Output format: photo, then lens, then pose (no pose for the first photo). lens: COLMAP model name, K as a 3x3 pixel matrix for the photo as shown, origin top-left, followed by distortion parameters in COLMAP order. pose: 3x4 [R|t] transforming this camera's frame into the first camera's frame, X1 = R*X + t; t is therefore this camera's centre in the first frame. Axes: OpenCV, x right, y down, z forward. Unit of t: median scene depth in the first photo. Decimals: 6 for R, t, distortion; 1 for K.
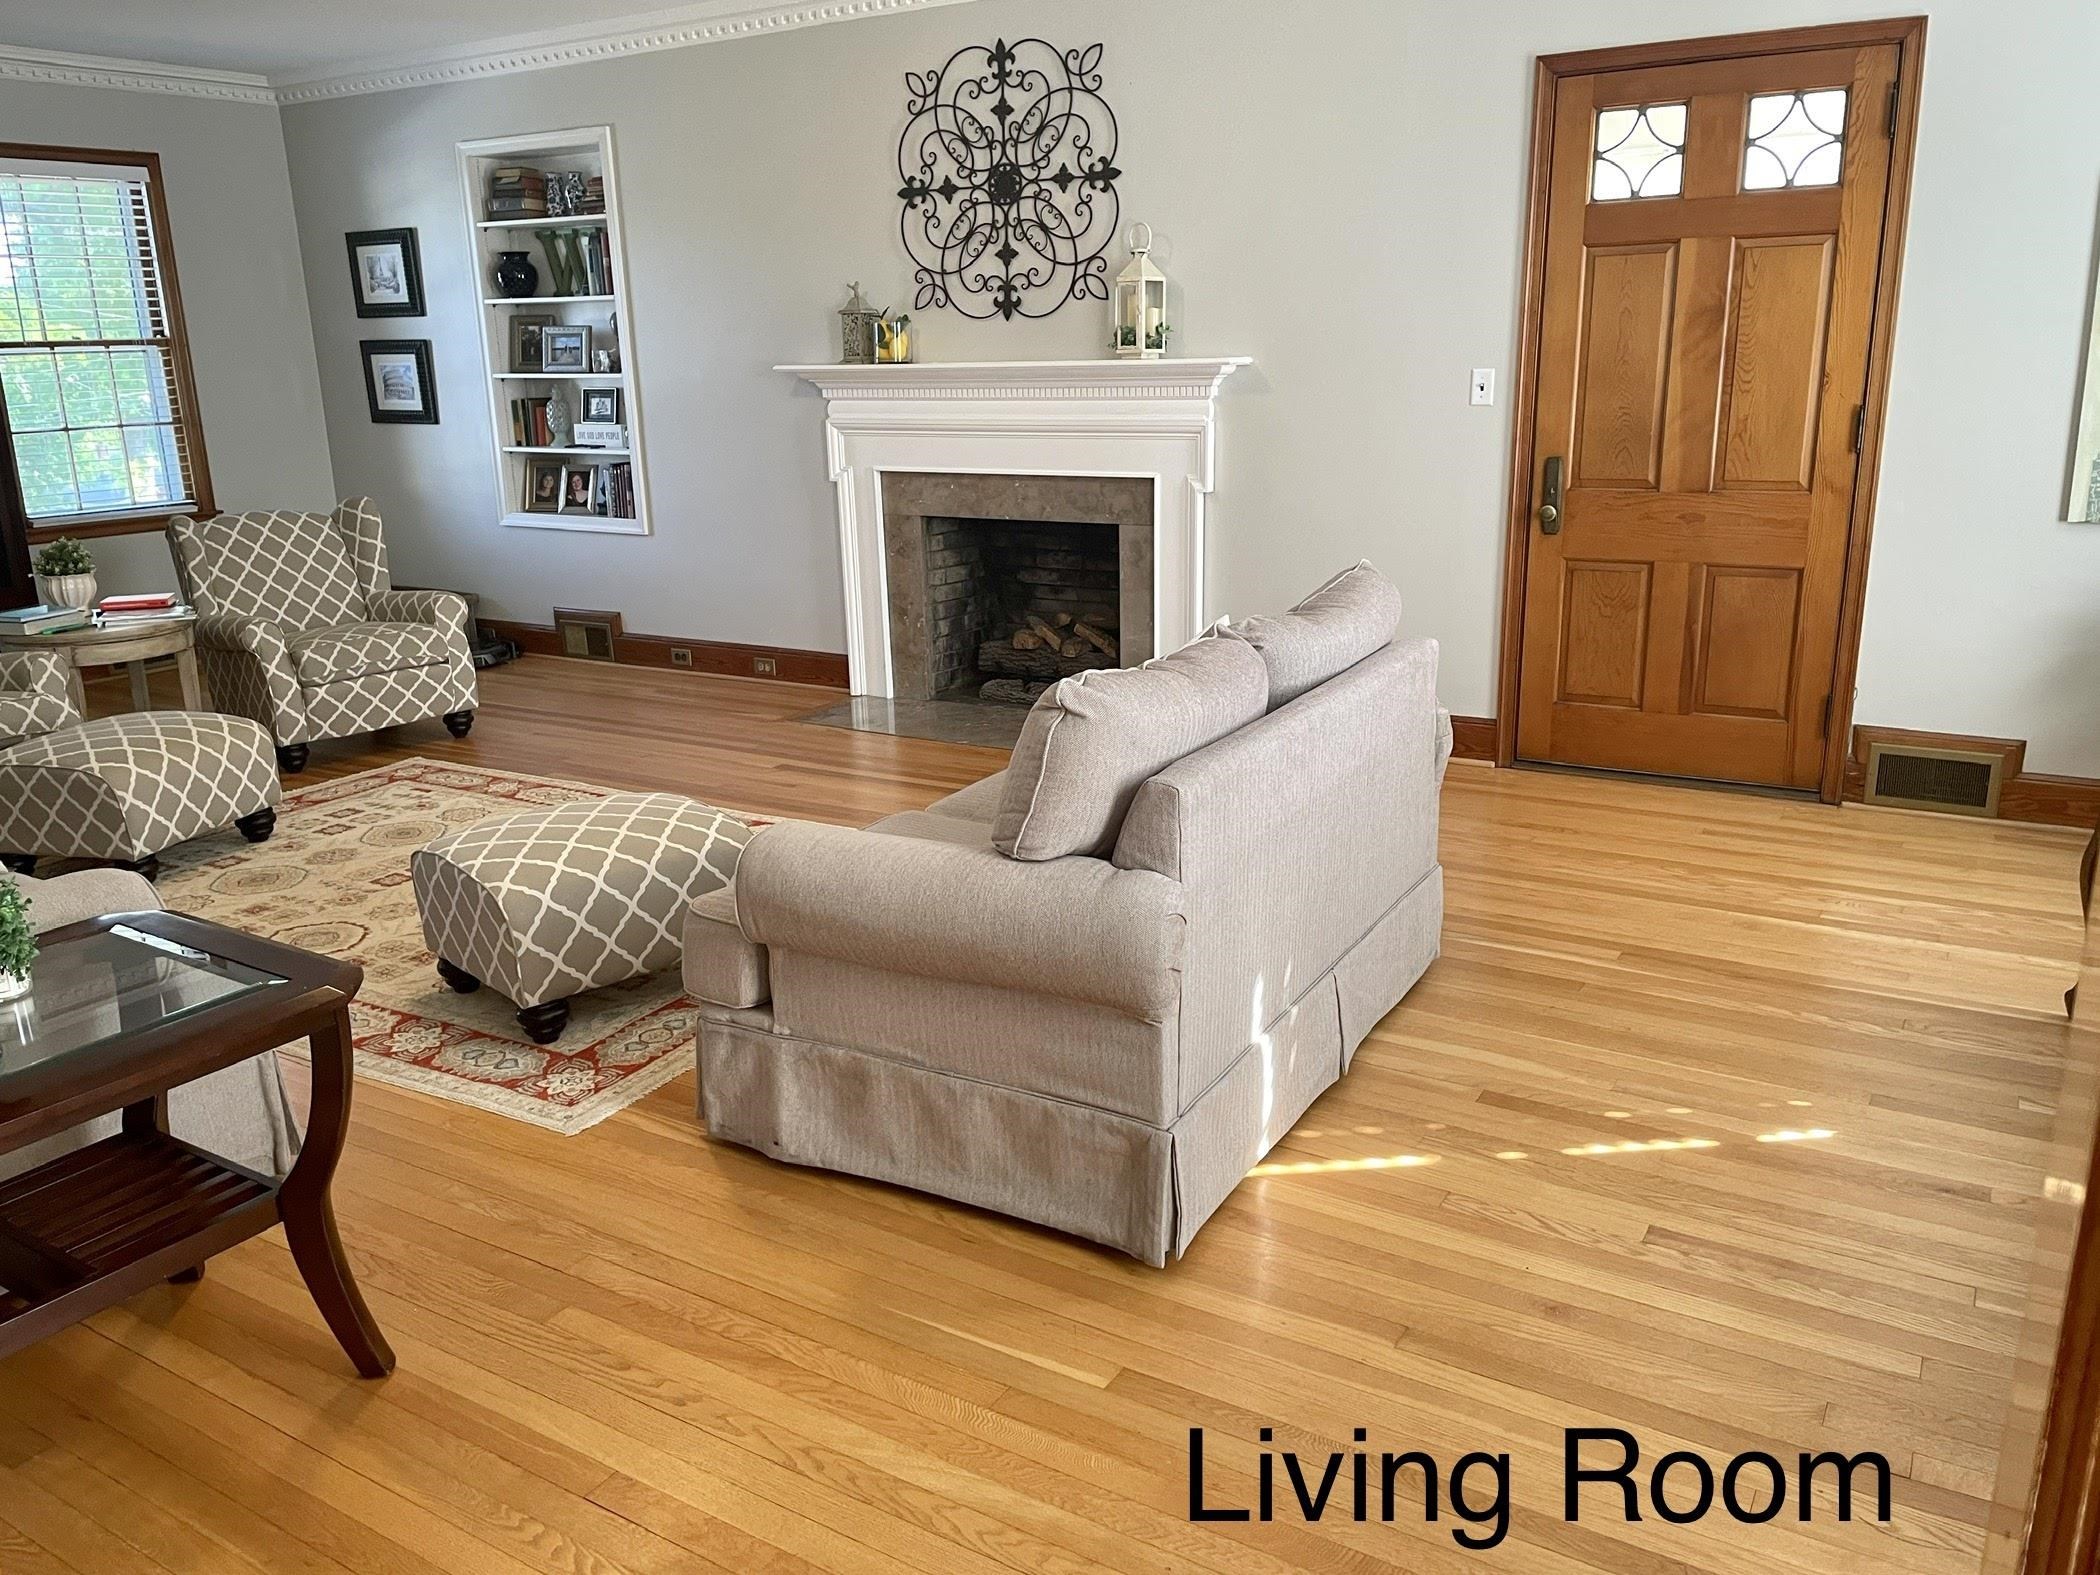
lens RADIAL K [[1573.9, 0, 1057.6], [0, 1573.9, 791.2], [0, 0, 1]] dist [0.068851, -0.097455]
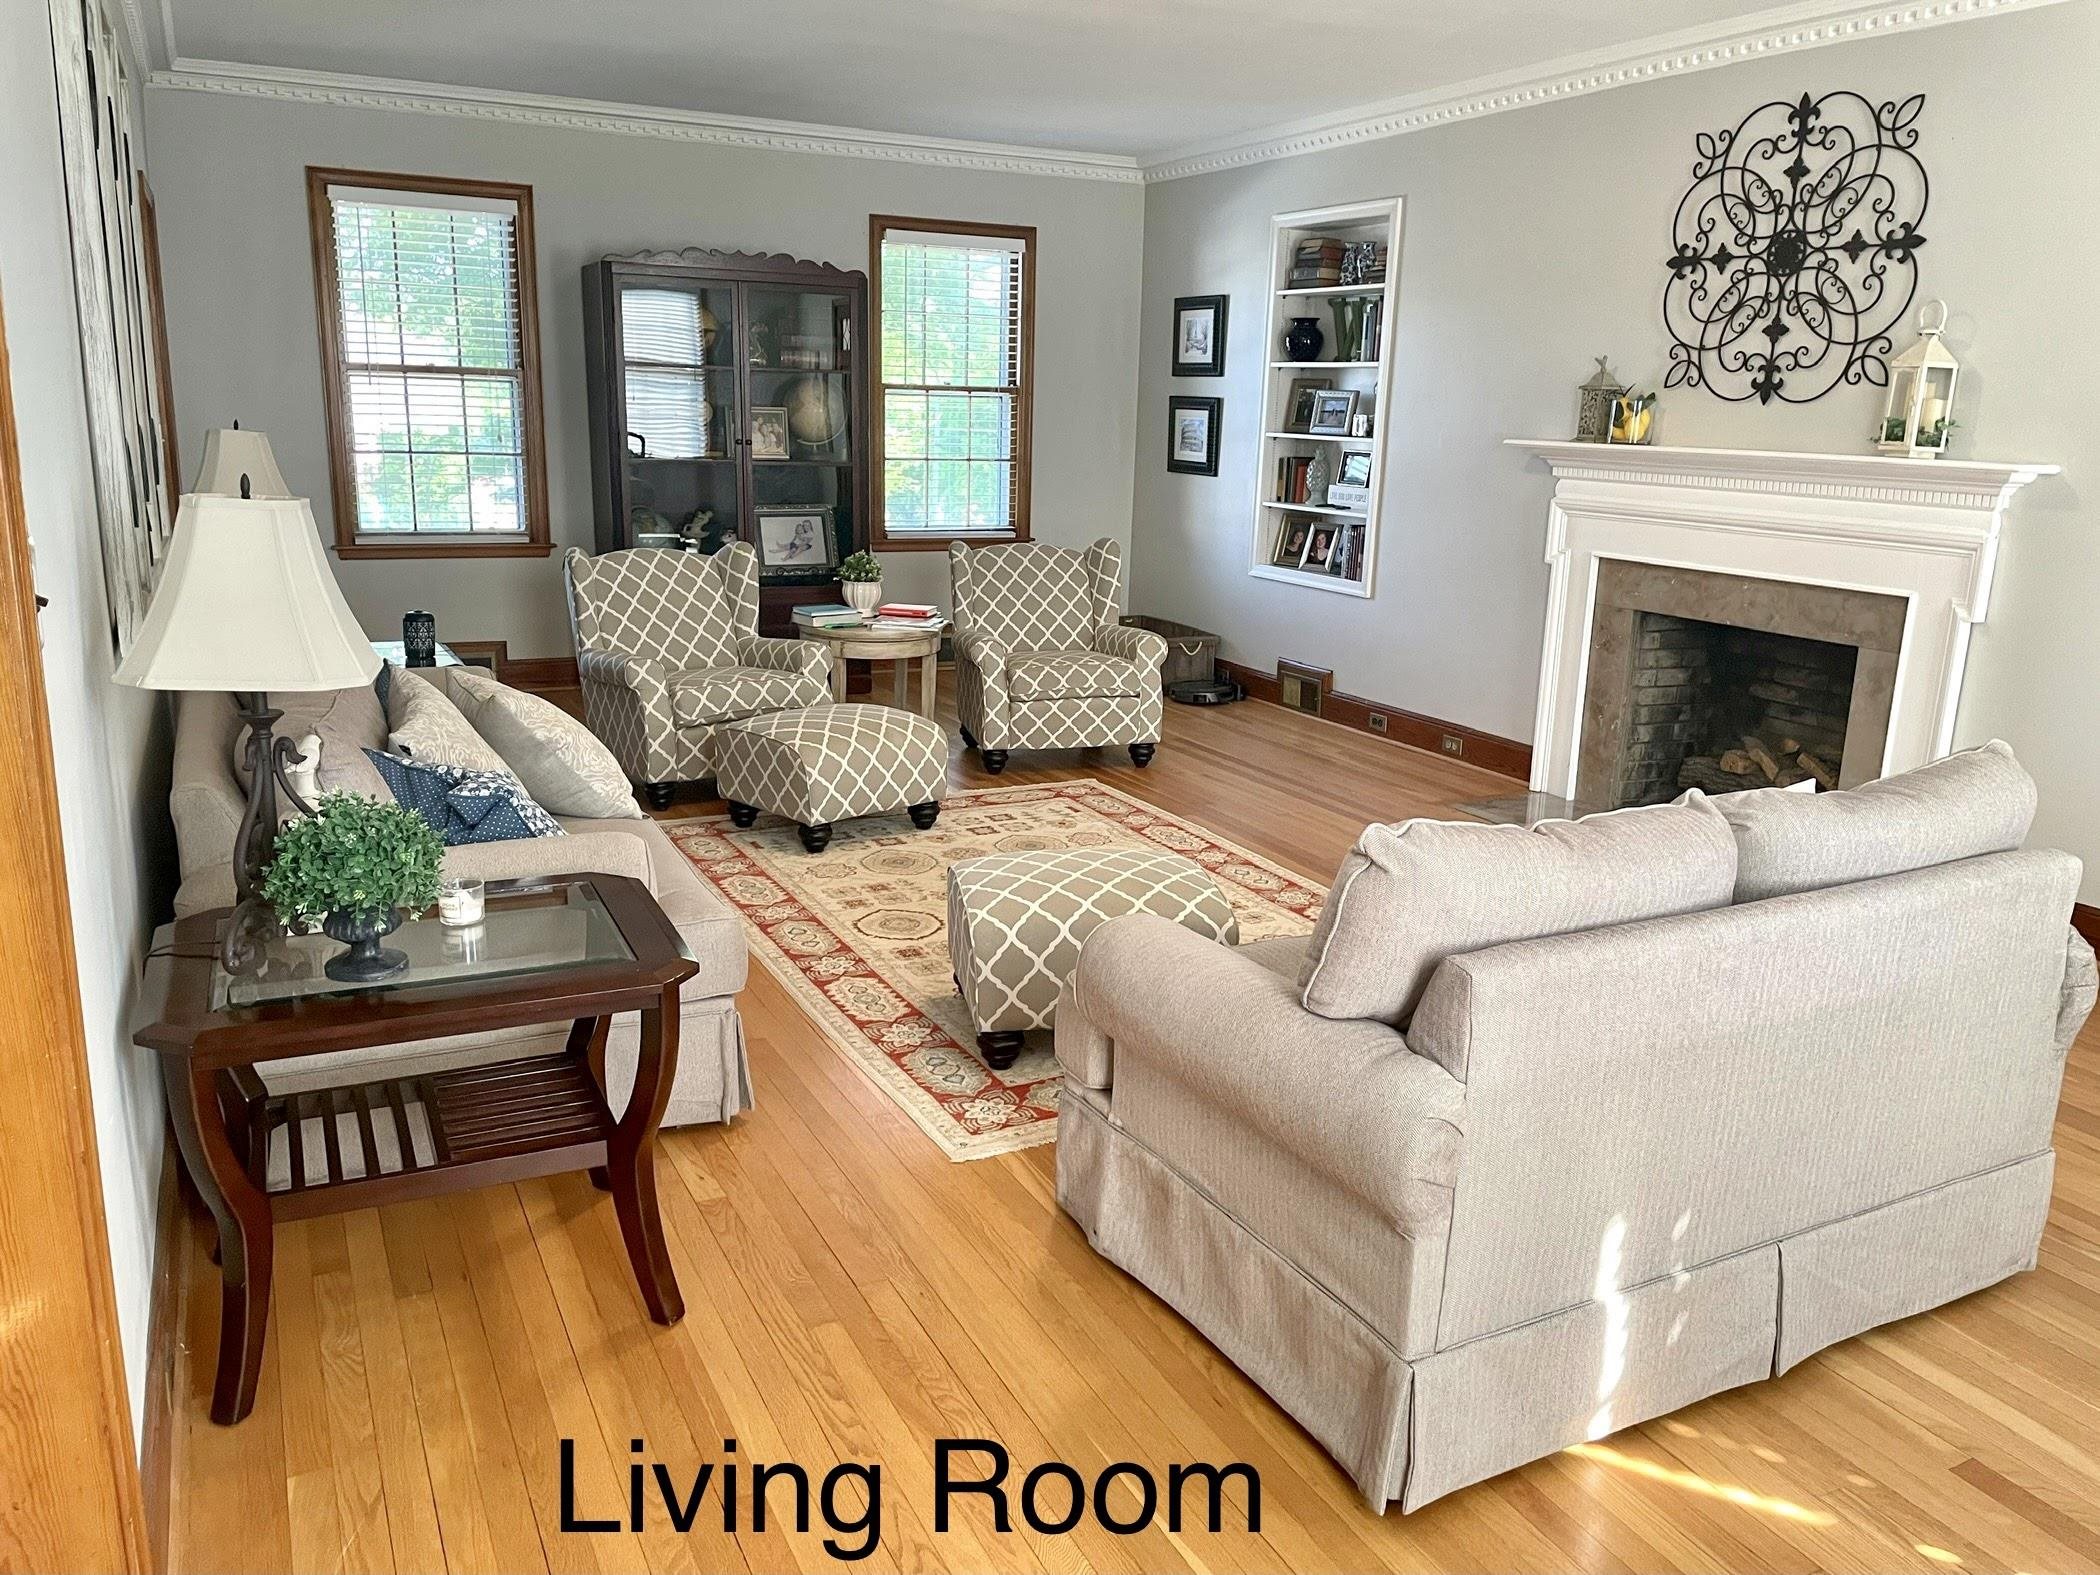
lens RADIAL K [[1573.9, 0, 1040.4], [0, 1573.9, 782.0], [0, 0, 1]] dist [0.068851, -0.097455]
pose [[0.842805, 0.169725, -0.510757, 0.121458], [-0.188182, 0.982007, 0.015801, -0.030097], [0.504249, 0.082798, 0.859580, 0.054656]]
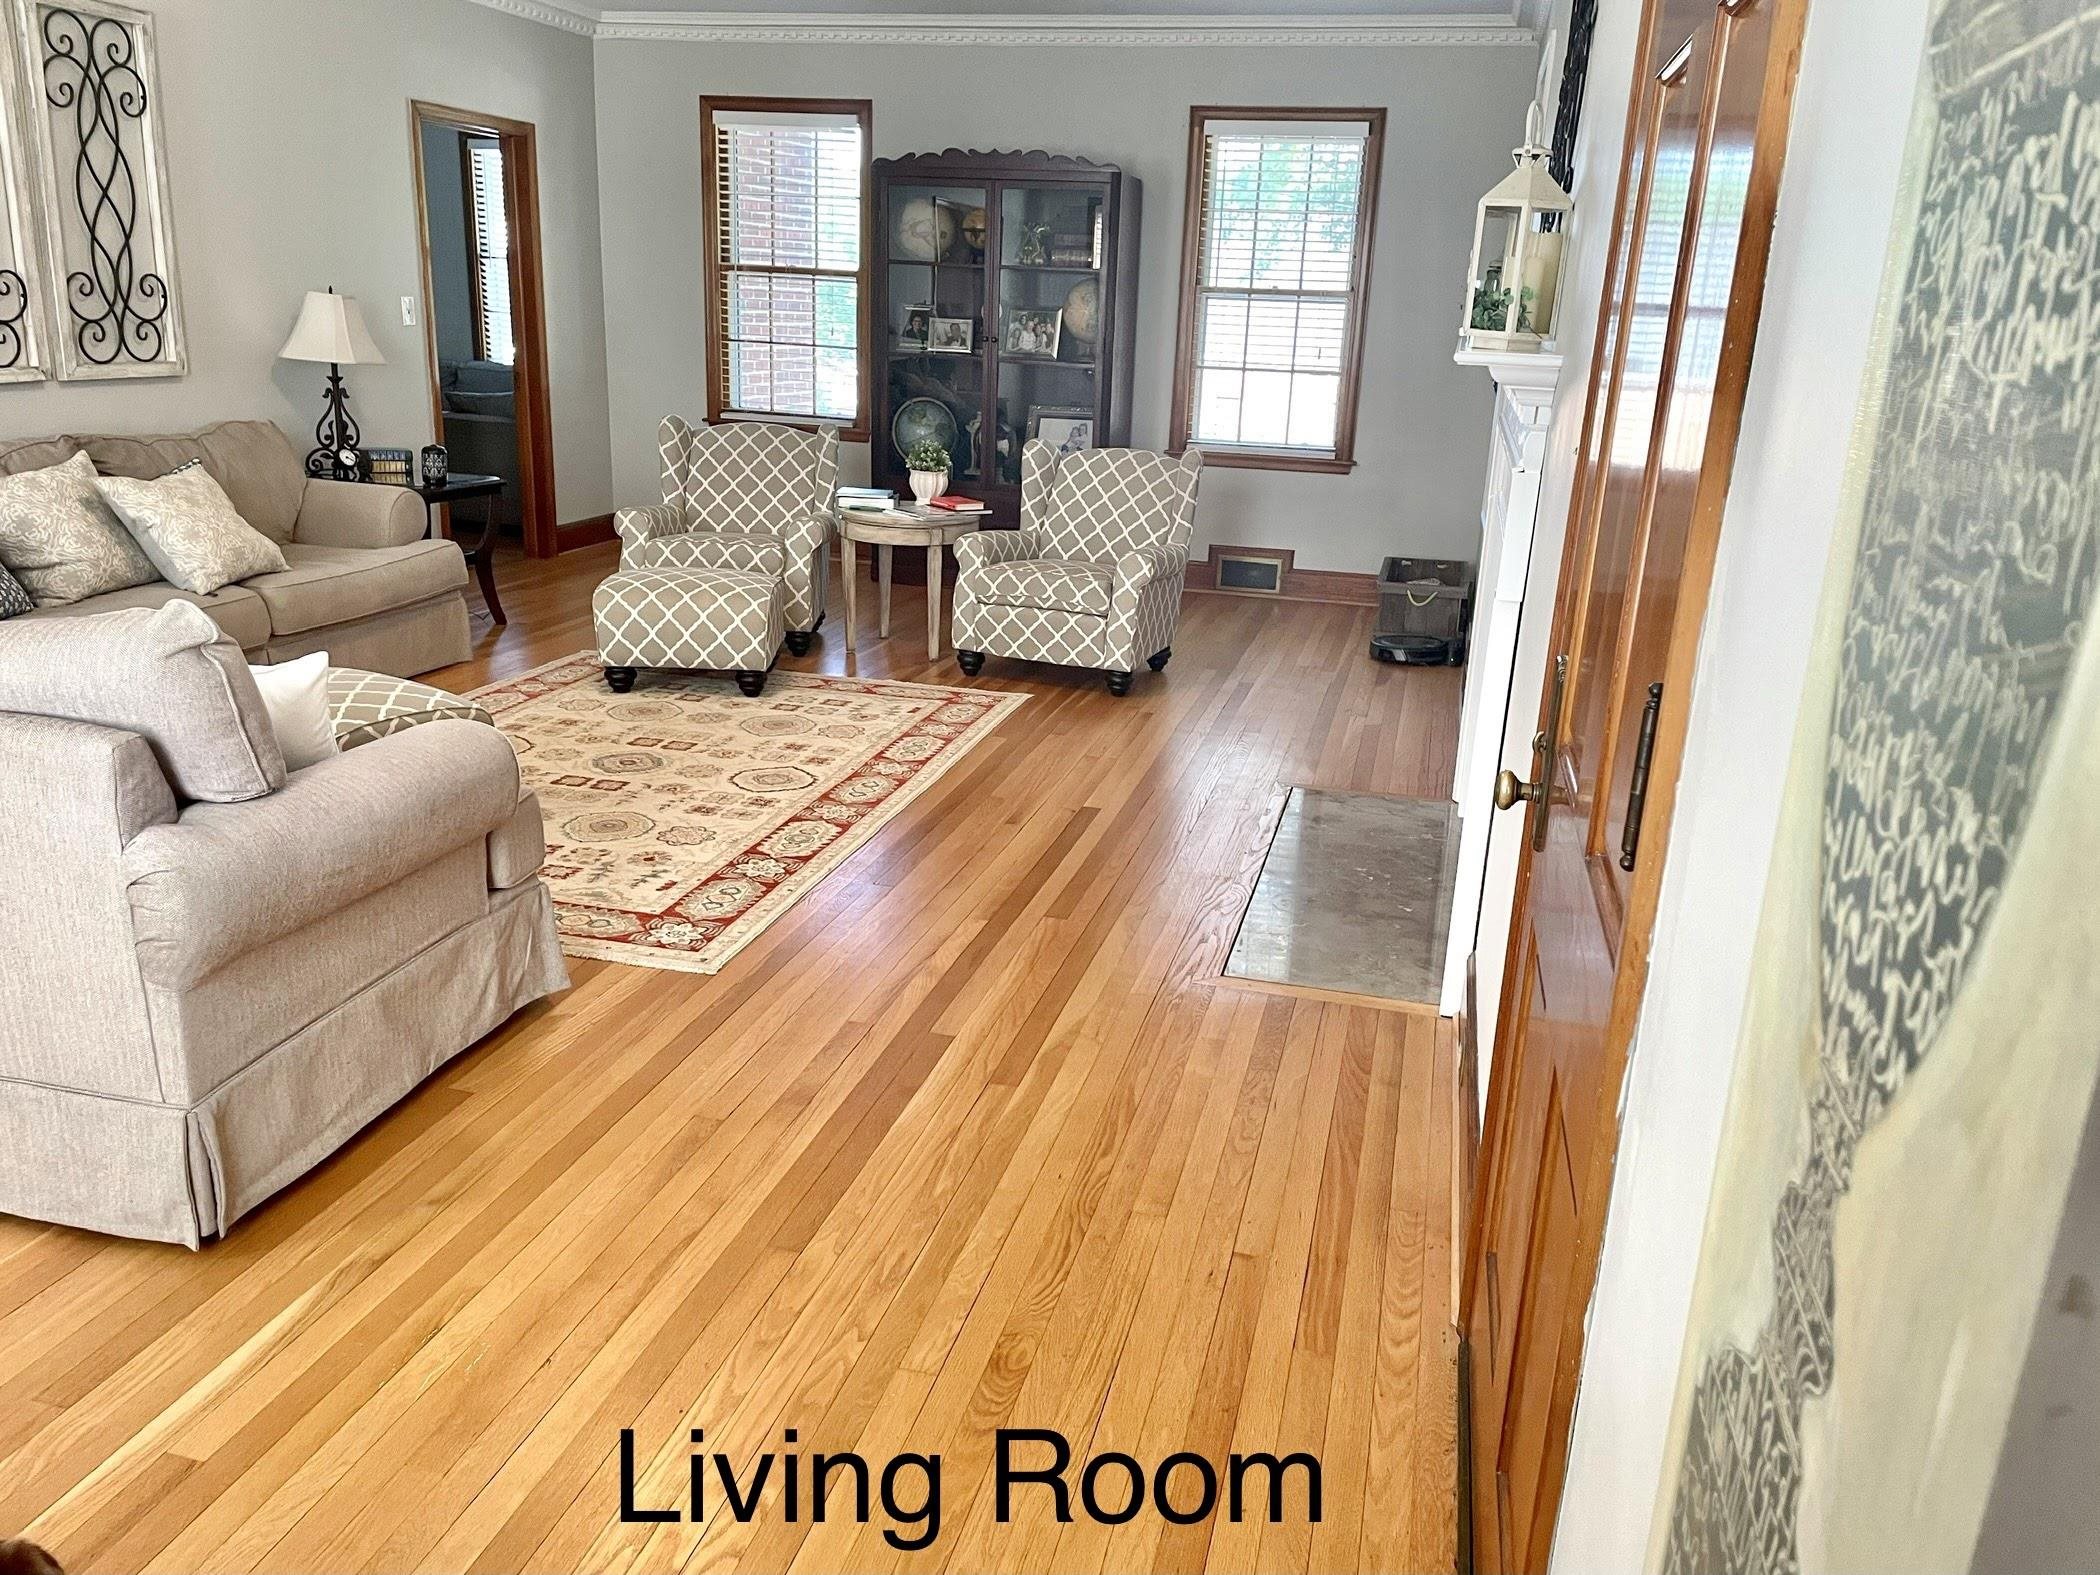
lens RADIAL K [[1573.9, 0, 1052.8], [0, 1573.9, 770.2], [0, 0, 1]] dist [0.068851, -0.097455]
pose [[0.289745, 0.309185, -0.905789, 0.557664], [-0.307519, 0.926278, 0.217809, -0.208037], [0.906355, 0.215439, 0.363464, 0.666477]]
